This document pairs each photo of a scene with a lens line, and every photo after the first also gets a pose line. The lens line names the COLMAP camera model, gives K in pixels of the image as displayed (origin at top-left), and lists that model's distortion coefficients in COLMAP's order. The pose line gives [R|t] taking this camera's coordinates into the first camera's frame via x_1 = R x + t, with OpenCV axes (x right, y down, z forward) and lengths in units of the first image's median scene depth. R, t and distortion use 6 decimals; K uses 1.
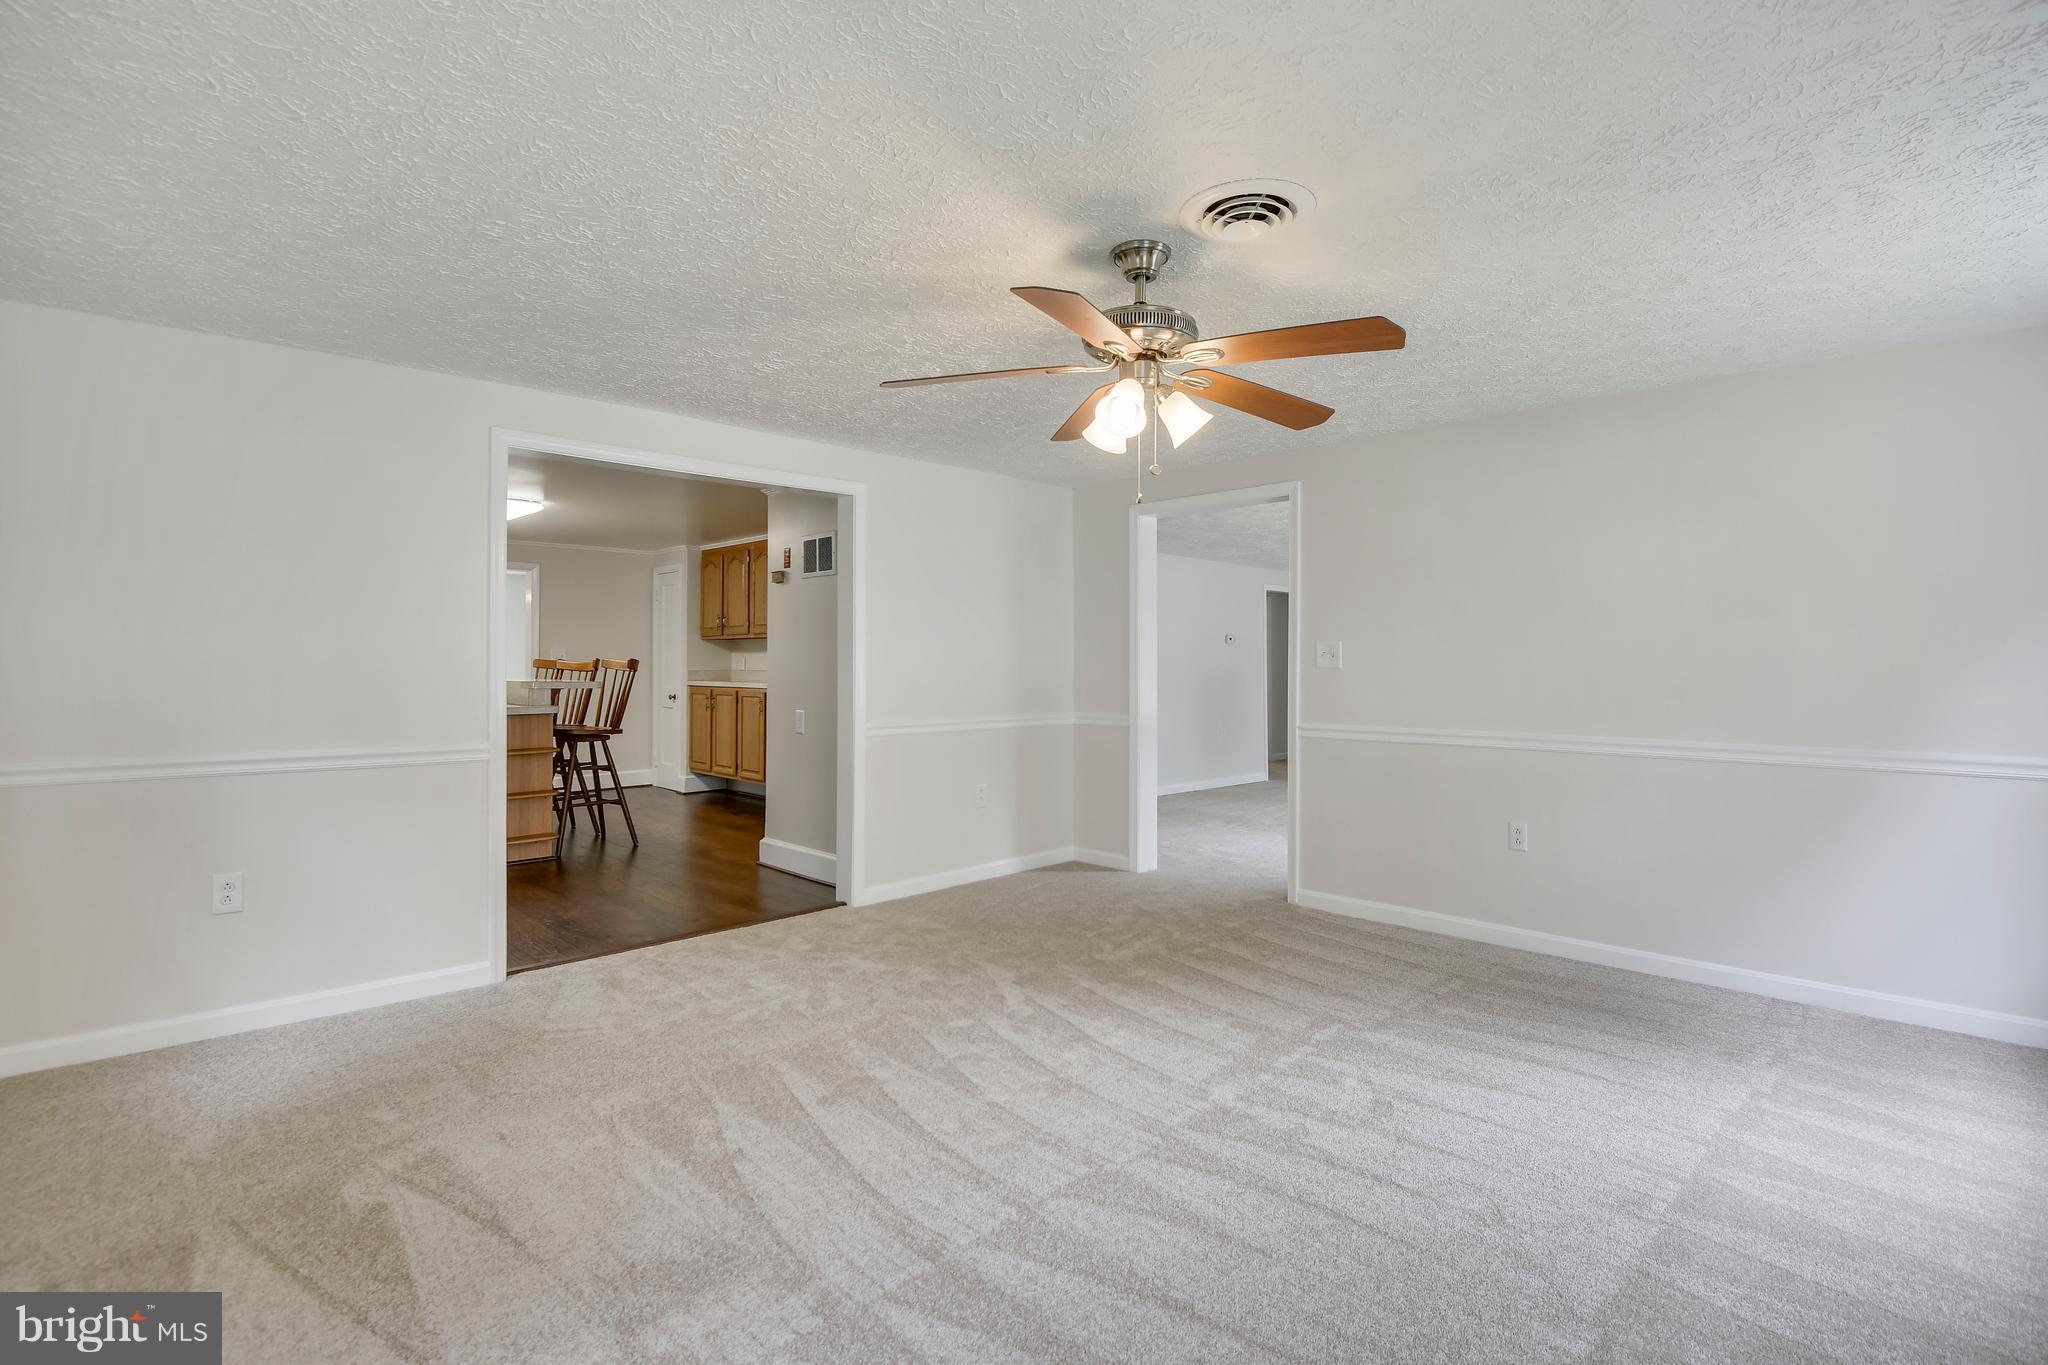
lens RADIAL K [[1016.5, 0, 1033.2], [0, 1016.5, 673.2], [0, 0, 1]] dist [0.000851, -0.000212]
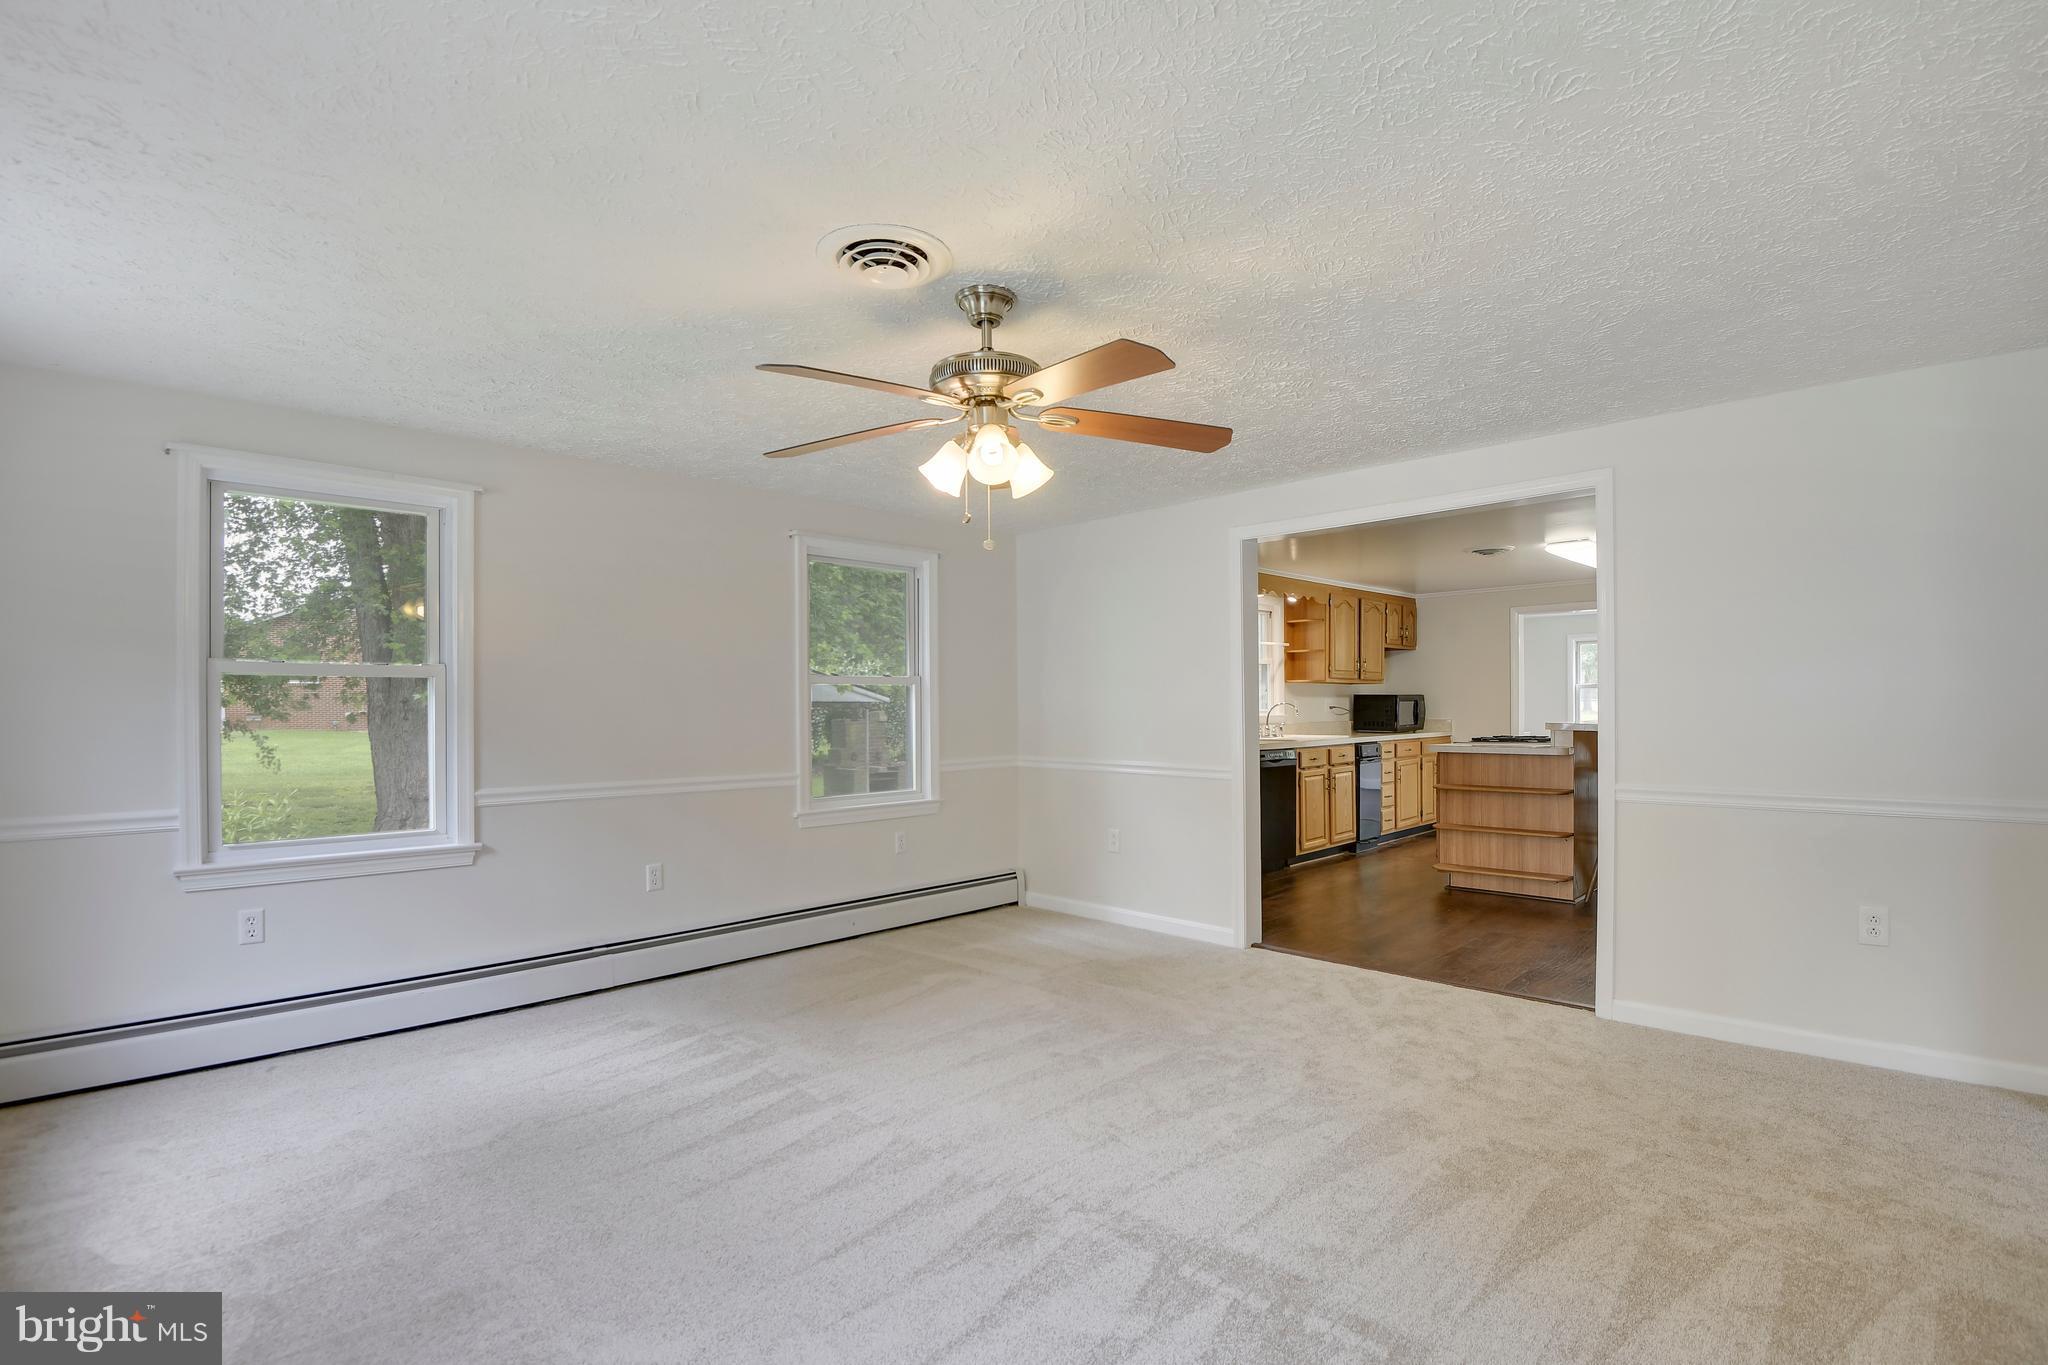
lens RADIAL K [[986.2, 0, 1021.8], [0, 986.2, 706.4], [0, 0, 1]] dist [-0.026099, -0.000185]
pose [[-0.024964, 0.000264, -0.999688, 0.919275], [0.001352, 0.999999, 0.000230, -0.017162], [0.999687, -0.001346, -0.024965, 0.878693]]
